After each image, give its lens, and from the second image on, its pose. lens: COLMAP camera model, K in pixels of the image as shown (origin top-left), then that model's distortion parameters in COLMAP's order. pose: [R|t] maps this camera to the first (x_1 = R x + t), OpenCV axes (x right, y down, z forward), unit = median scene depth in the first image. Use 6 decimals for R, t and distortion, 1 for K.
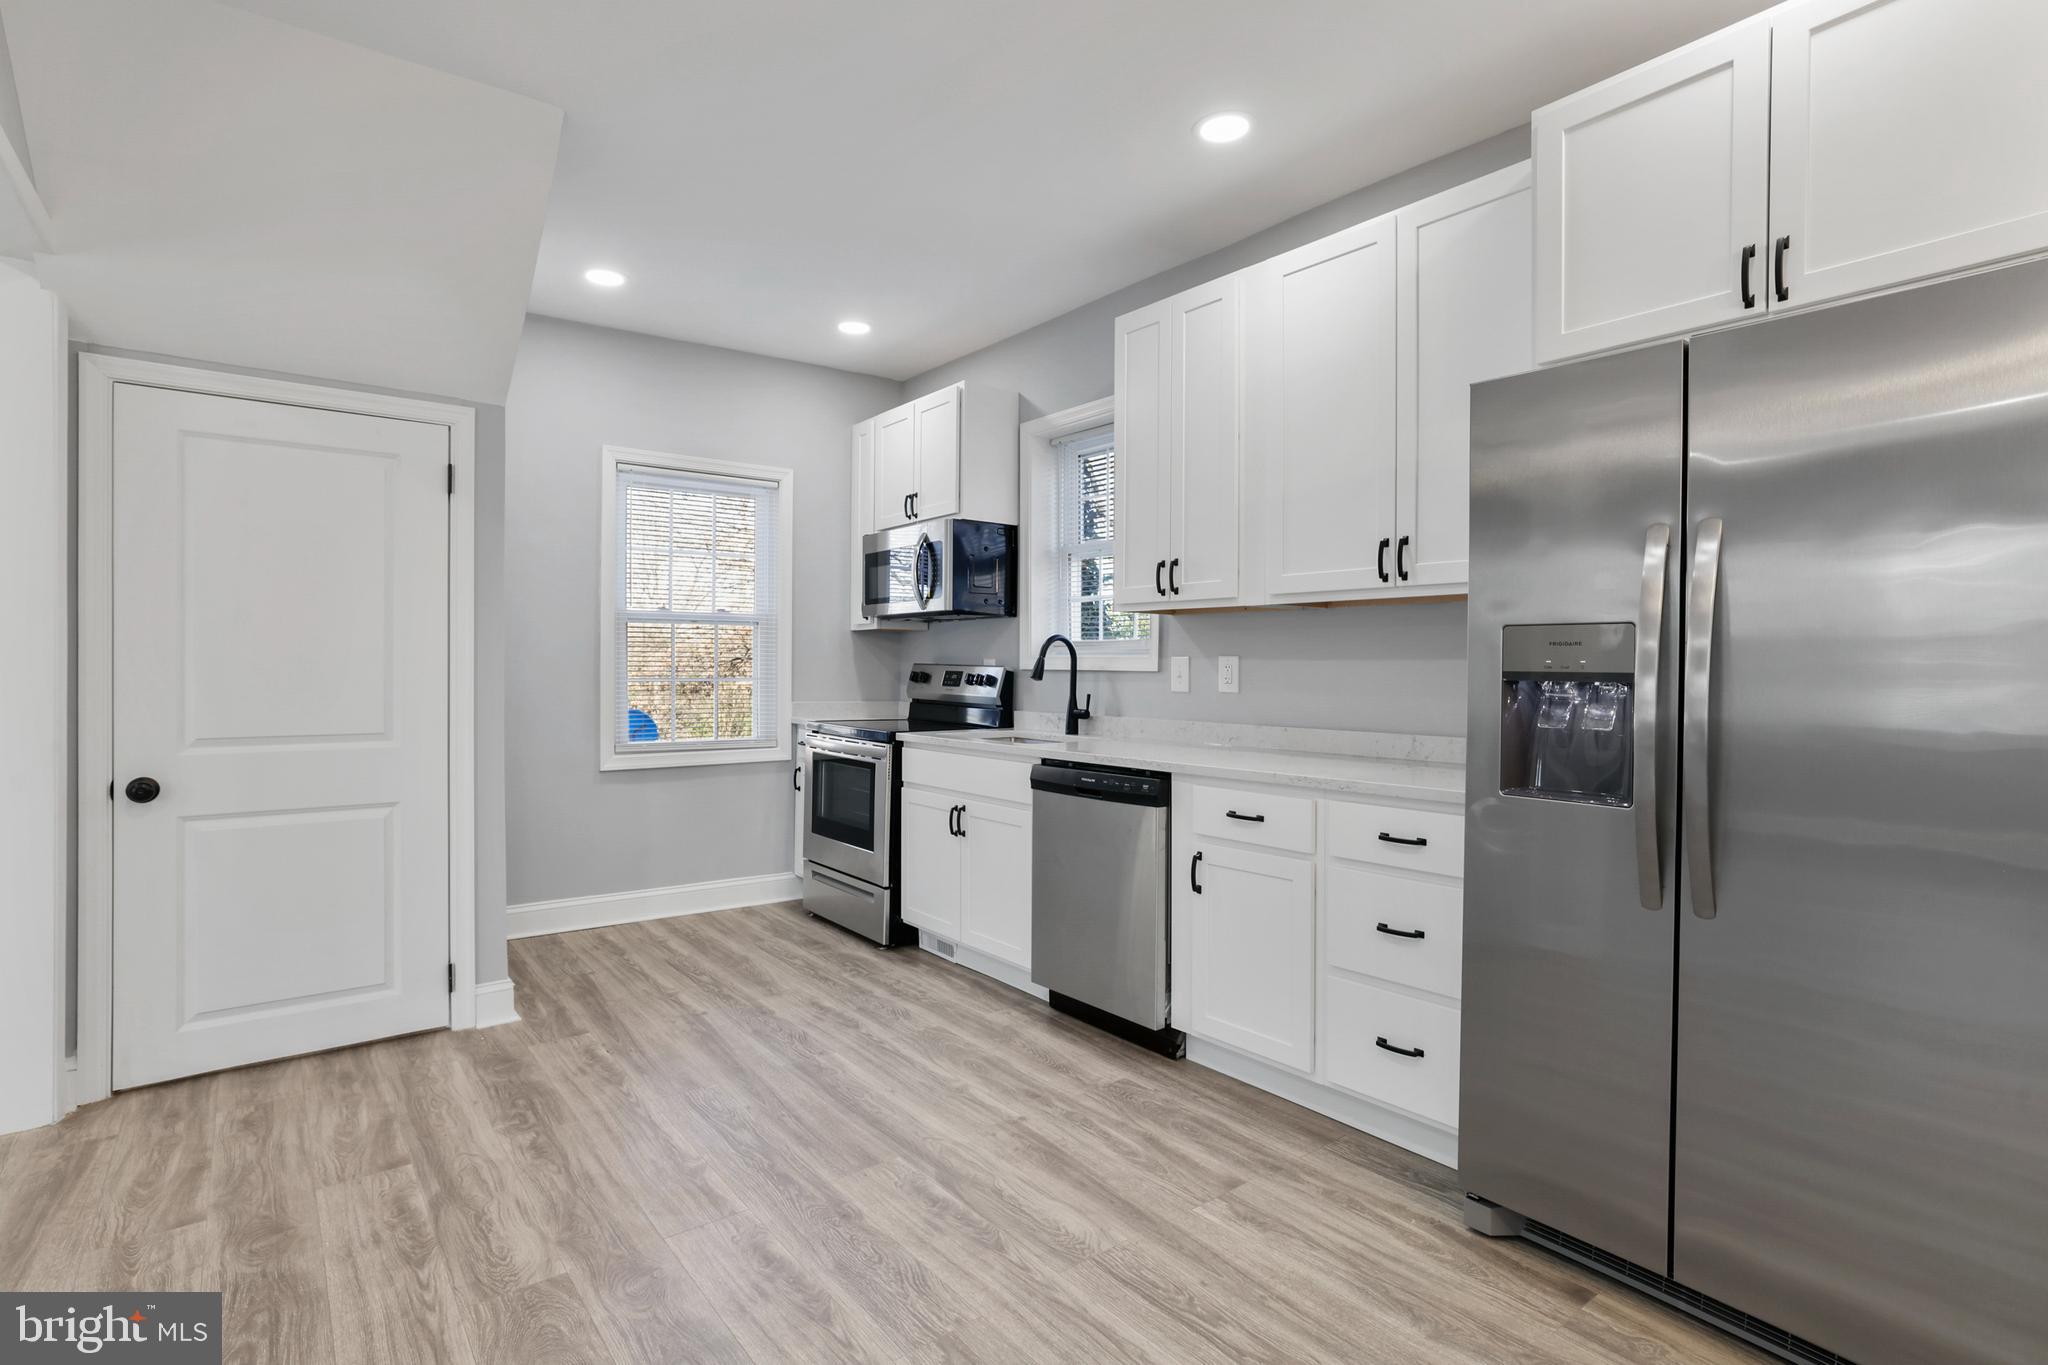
lens RADIAL K [[1026.7, 0, 1005.6], [0, 1026.7, 667.9], [0, 0, 1]] dist [0.000419, 0.001958]
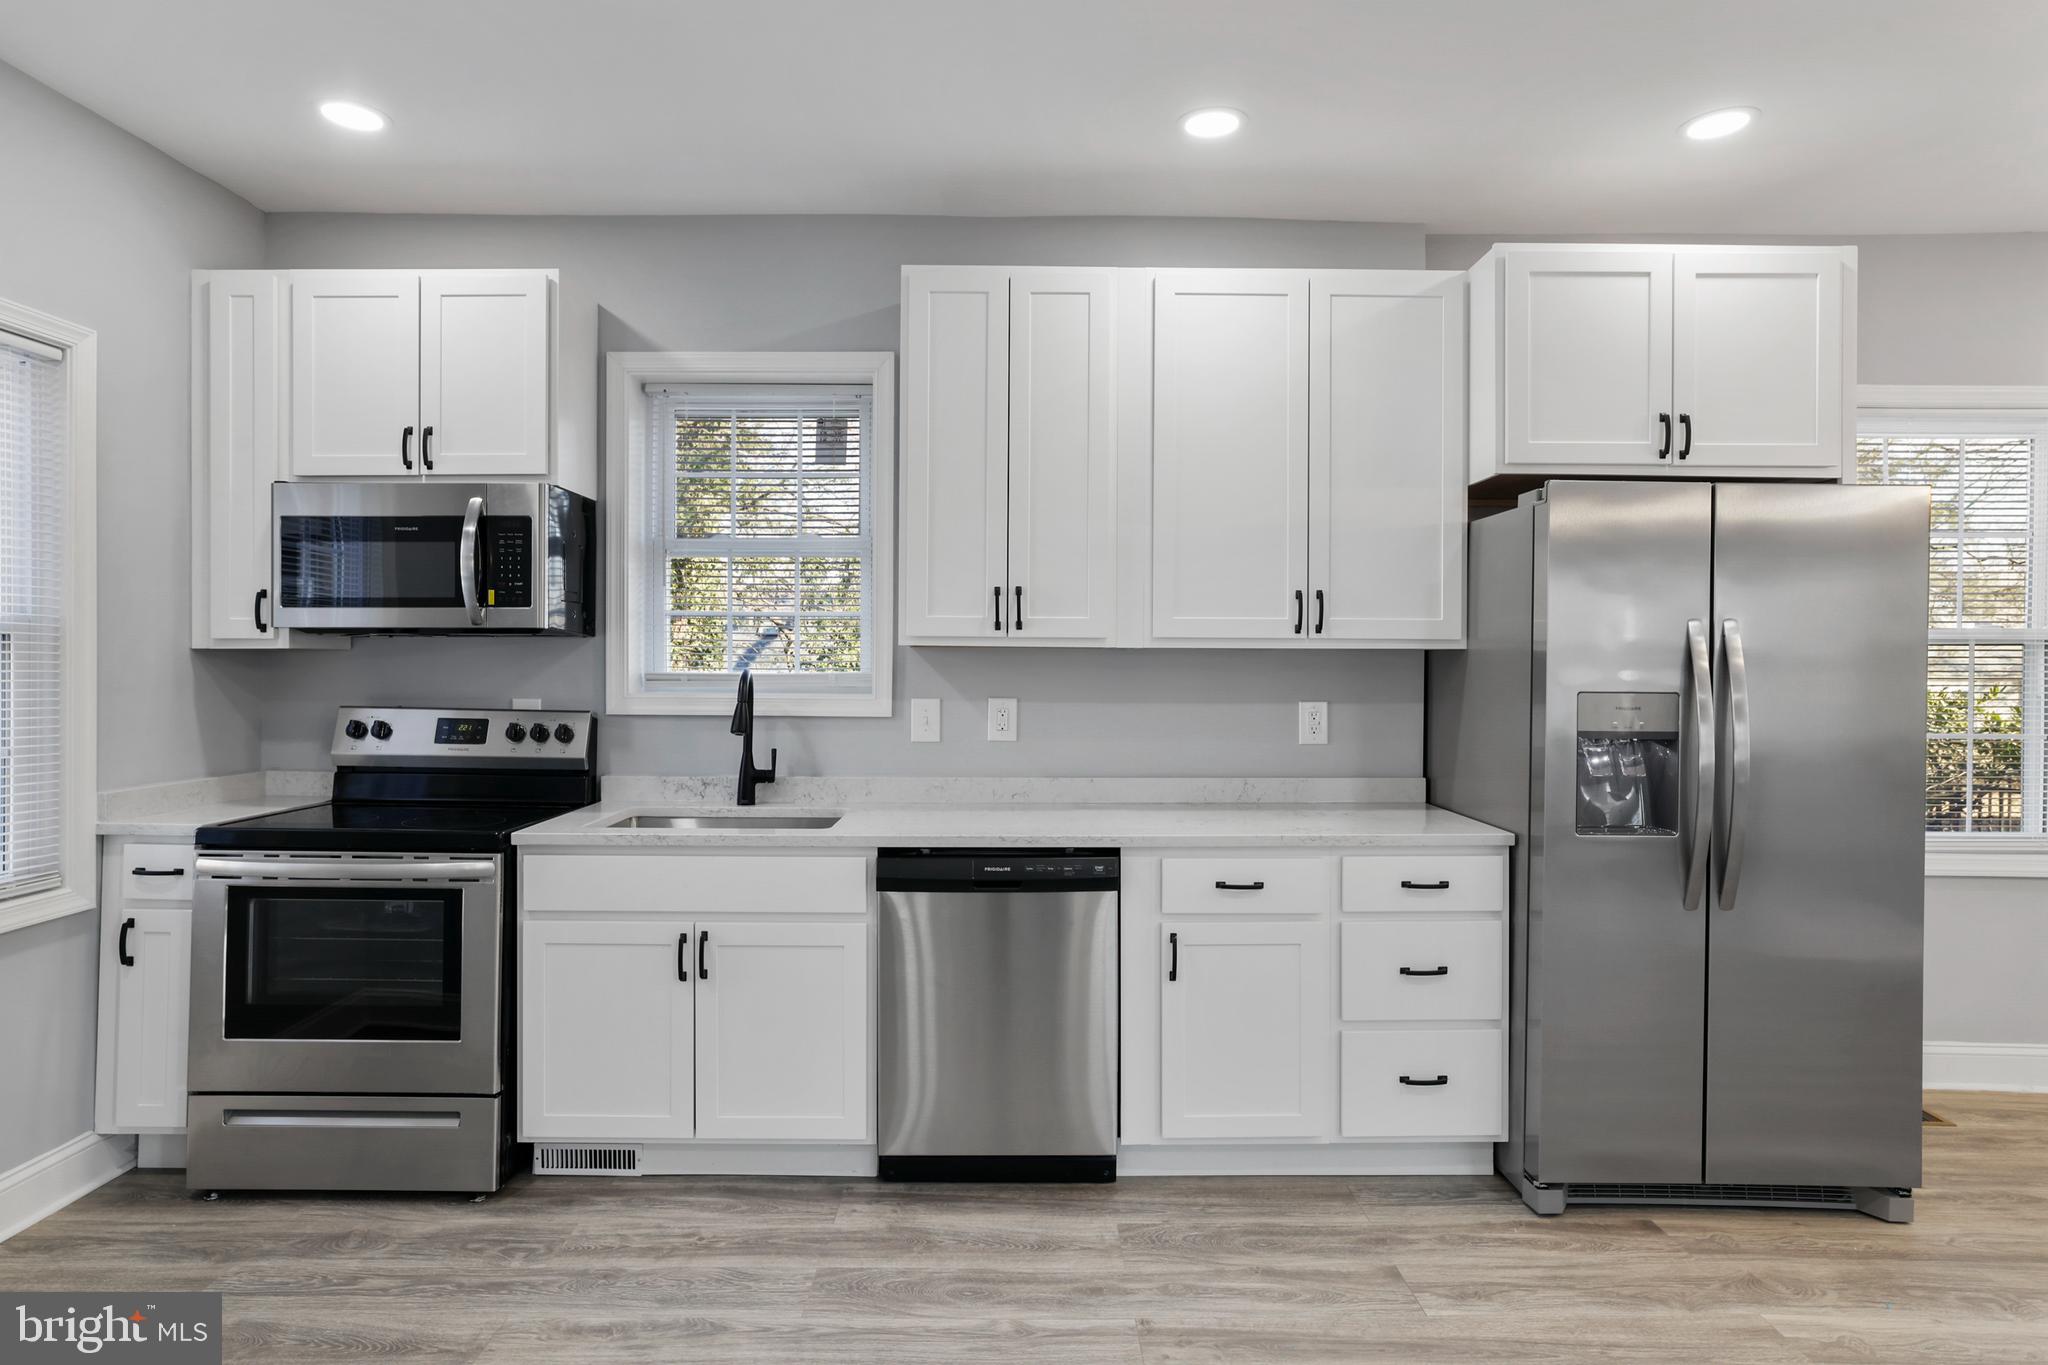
lens RADIAL K [[1142.7, 0, 1020.0], [0, 1142.7, 664.1], [0, 0, 1]] dist [-0.001867, 0.006287]
pose [[0.593820, -0.005951, 0.804576, -0.626851], [0.000288, 0.999974, 0.007183, -0.054500], [-0.804598, -0.004034, 0.593807, 0.486205]]
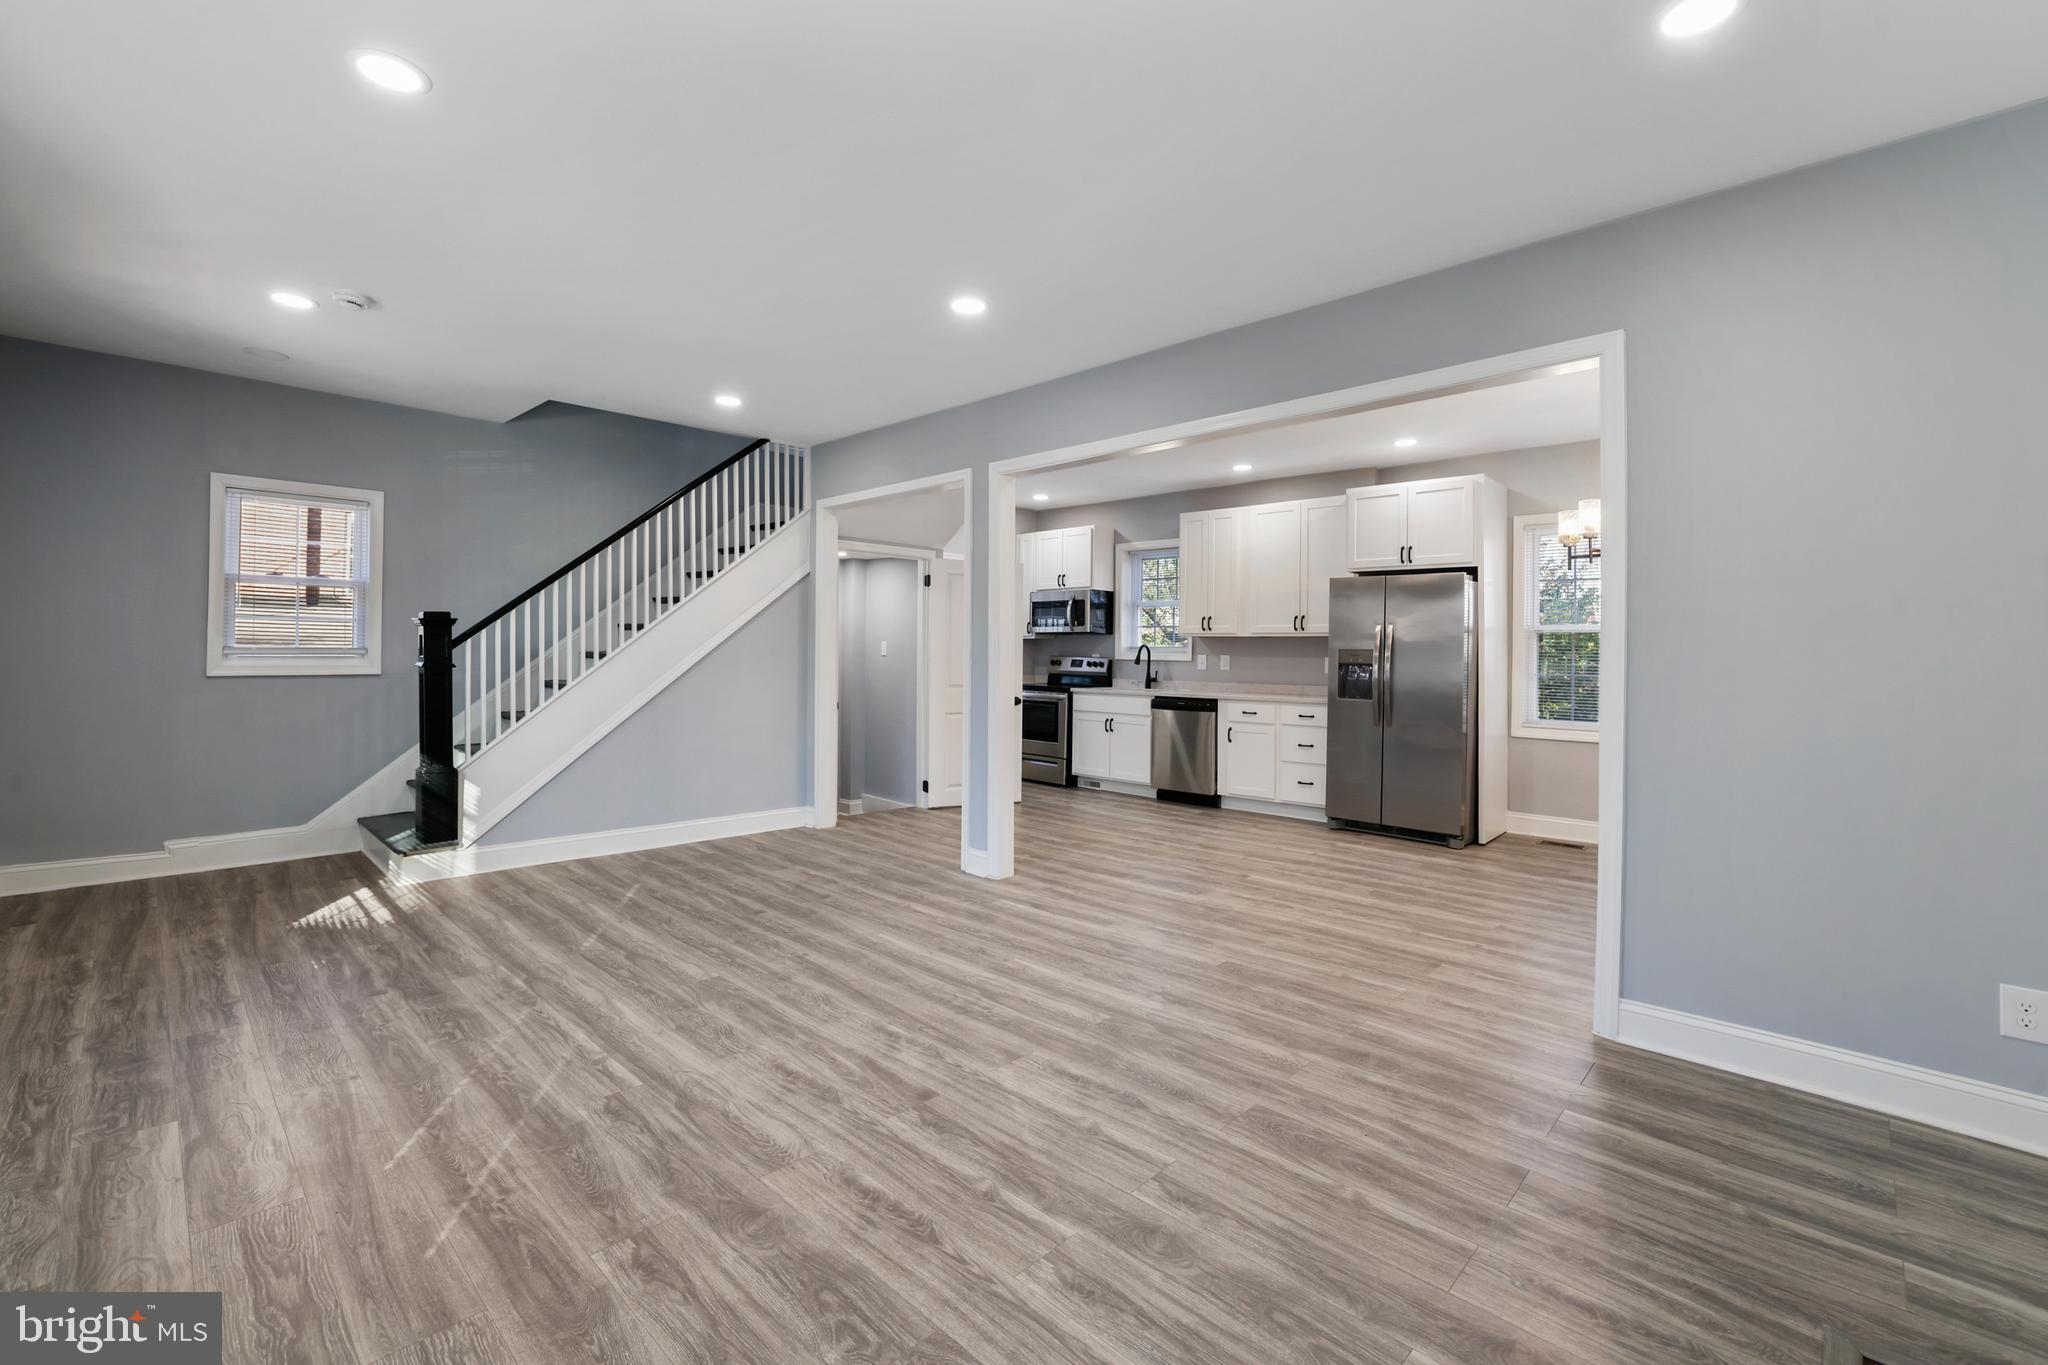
lens RADIAL K [[913.2, 0, 1030.7], [0, 913.2, 652.5], [0, 0, 1]] dist [0.004355, 0.001347]
pose [[0.986041, 0.006294, 0.166382, -0.690636], [-0.006360, 0.999980, -0.000136, -0.016342], [-0.166379, -0.000924, 0.986061, -1.222957]]
